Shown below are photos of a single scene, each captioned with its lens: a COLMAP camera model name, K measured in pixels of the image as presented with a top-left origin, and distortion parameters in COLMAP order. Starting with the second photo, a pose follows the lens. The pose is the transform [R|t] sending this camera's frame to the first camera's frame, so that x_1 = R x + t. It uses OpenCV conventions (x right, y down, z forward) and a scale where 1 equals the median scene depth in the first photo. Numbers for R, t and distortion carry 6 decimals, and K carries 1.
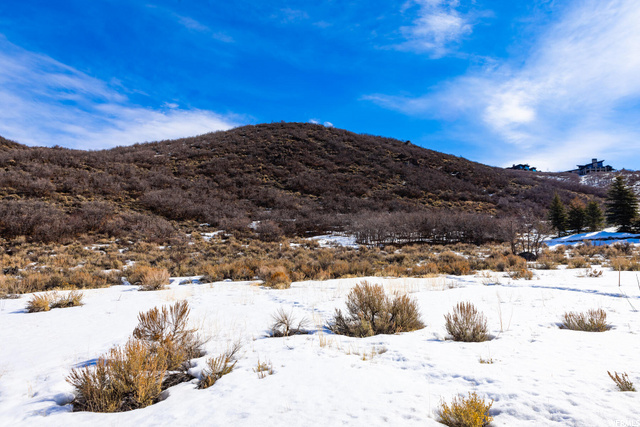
lens RADIAL K [[422.3, 0, 320.0], [0, 422.3, 213.5], [0, 0, 1]] dist [0.004190, -0.002335]
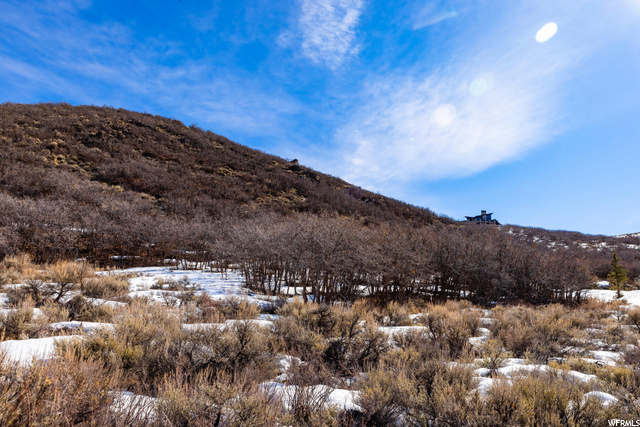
lens RADIAL K [[492.2, 0, 320.0], [0, 492.2, 213.5], [0, 0, 1]] dist [-0.002347, -0.000678]
pose [[0.954238, 0.088071, 0.285787, 0.010257], [-0.061636, 0.993054, -0.100228, 0.020277], [-0.292629, 0.078027, 0.953037, 0.268851]]
